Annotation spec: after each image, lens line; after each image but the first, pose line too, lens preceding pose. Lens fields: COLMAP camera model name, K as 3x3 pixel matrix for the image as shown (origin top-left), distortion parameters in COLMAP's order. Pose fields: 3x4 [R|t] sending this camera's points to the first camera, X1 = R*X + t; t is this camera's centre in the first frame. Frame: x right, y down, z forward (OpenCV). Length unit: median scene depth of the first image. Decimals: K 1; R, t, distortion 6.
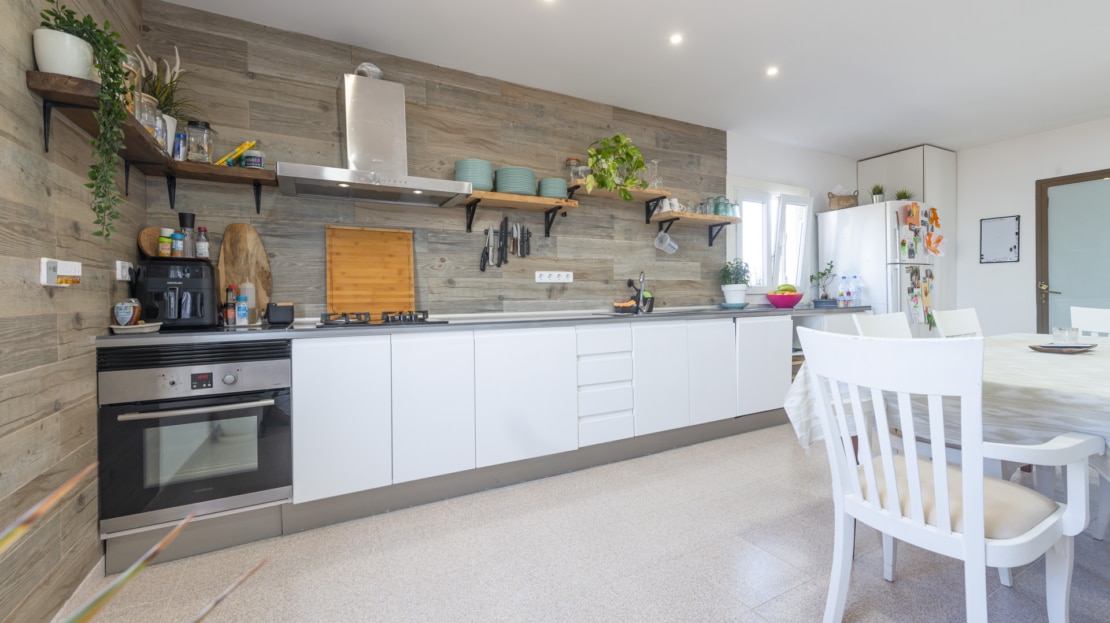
lens RADIAL K [[458.2, 0, 558.2], [0, 458.2, 306.4], [0, 0, 1]] dist [-0.002772, -0.000104]
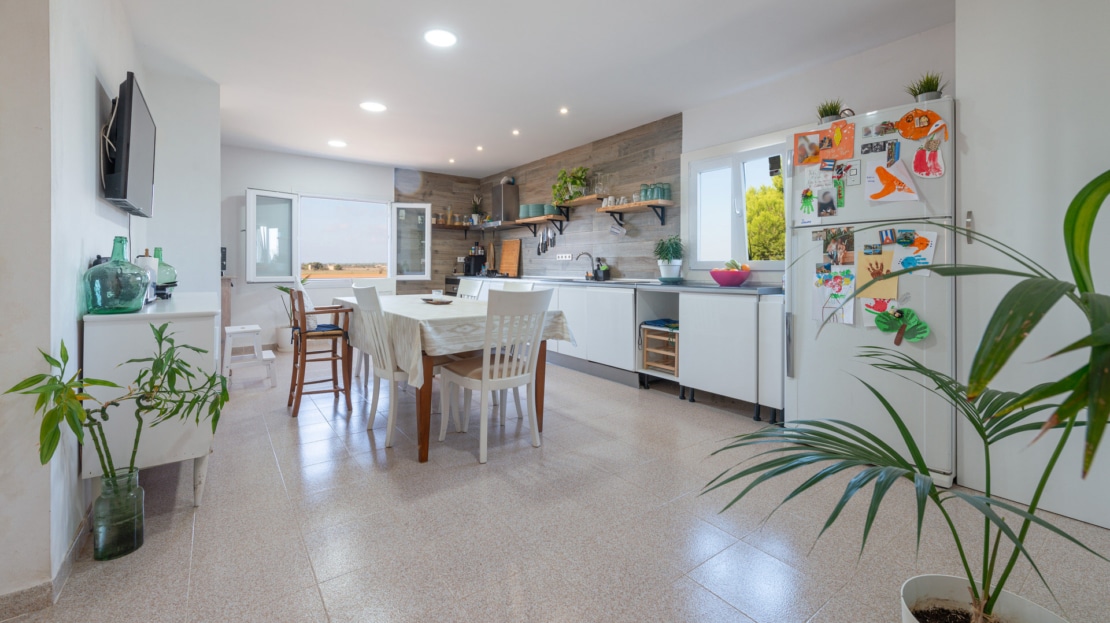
lens RADIAL K [[458.2, 0, 559.2], [0, 458.2, 308.7], [0, 0, 1]] dist [-0.002772, -0.000104]
pose [[0.146181, 0.106604, -0.983497, 1.436933], [-0.015105, 0.994301, 0.105530, -0.042973], [0.989142, -0.000571, 0.146959, 0.584996]]
